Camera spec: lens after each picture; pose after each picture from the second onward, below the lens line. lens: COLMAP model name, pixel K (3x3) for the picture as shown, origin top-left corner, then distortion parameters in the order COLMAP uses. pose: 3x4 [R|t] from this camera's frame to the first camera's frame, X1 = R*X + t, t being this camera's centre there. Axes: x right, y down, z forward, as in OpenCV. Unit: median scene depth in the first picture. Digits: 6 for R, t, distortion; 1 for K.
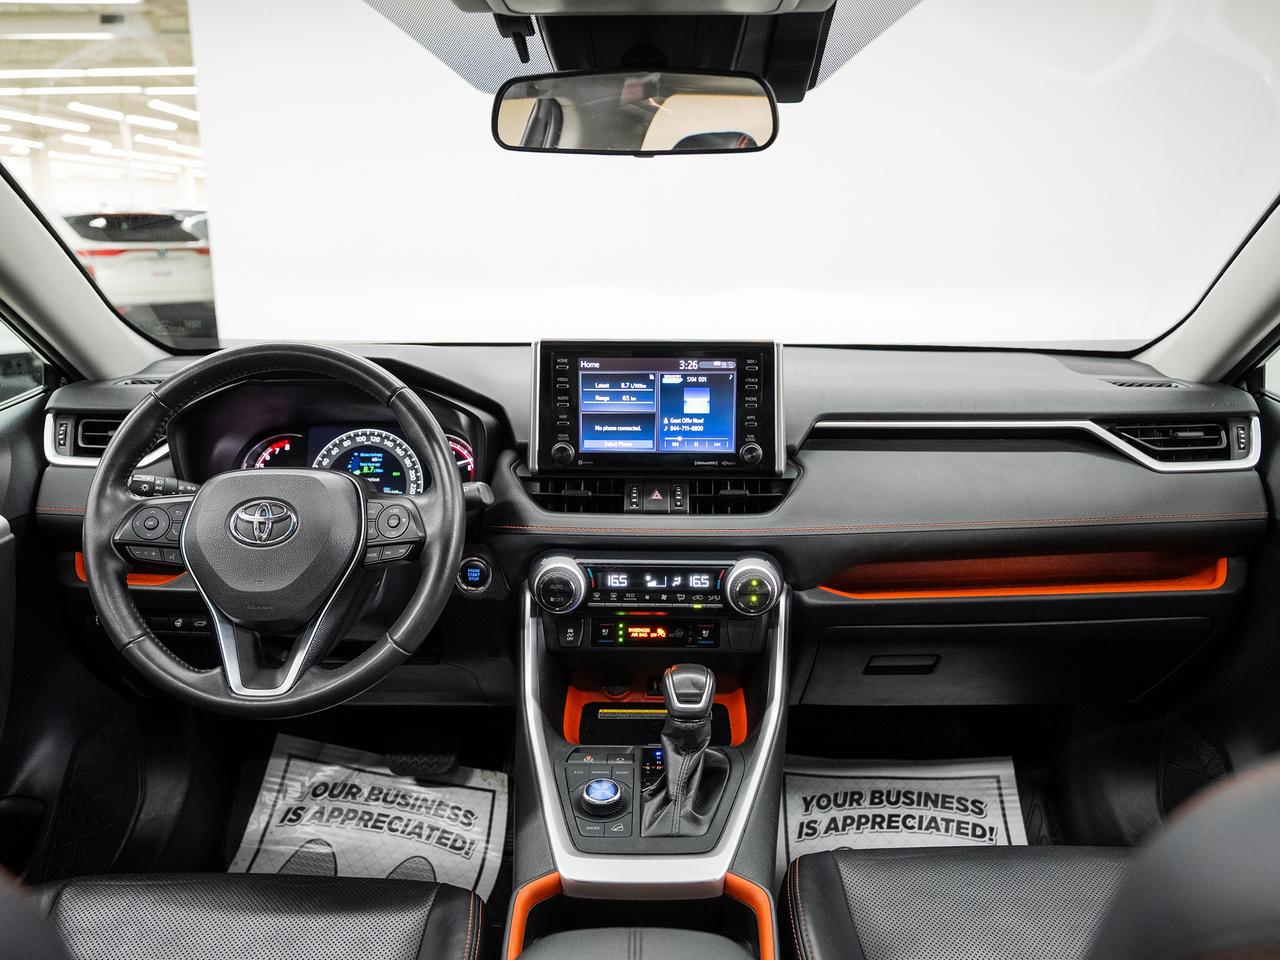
lens RADIAL K [[977.2, 0, 638.5], [0, 977.2, 501.9], [0, 0, 1]] dist [-0.005961, -0.003270]
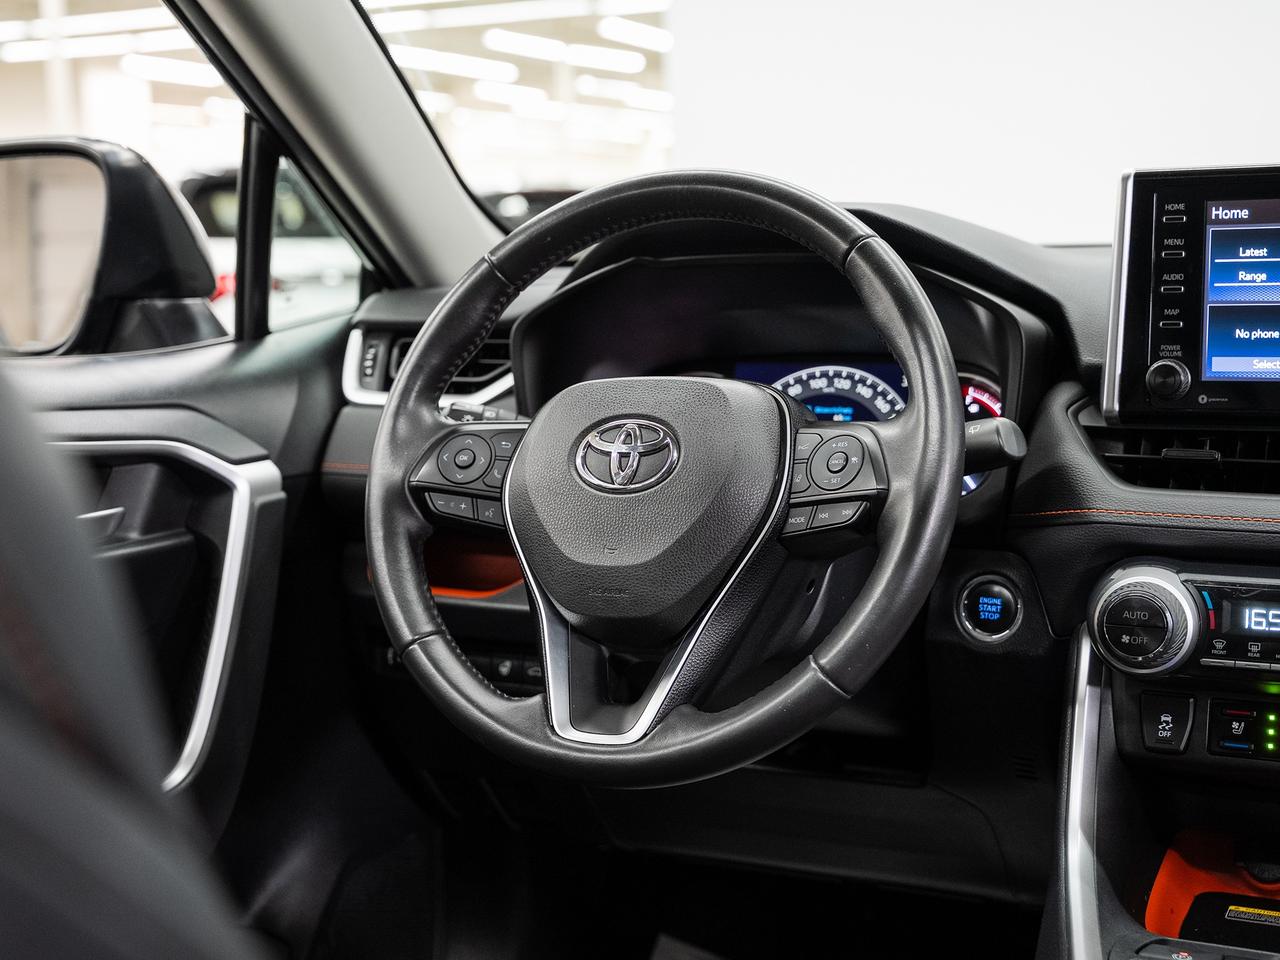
lens RADIAL K [[1797.6, 0, 640.0], [0, 1797.6, 480.0], [0, 0, 1]] dist [0.032340, 0.087104]
pose [[0.911092, 0.028577, -0.411212, 0.065483], [-0.081887, 0.990259, -0.112612, 0.137717], [0.403988, 0.136273, 0.904557, 0.009300]]
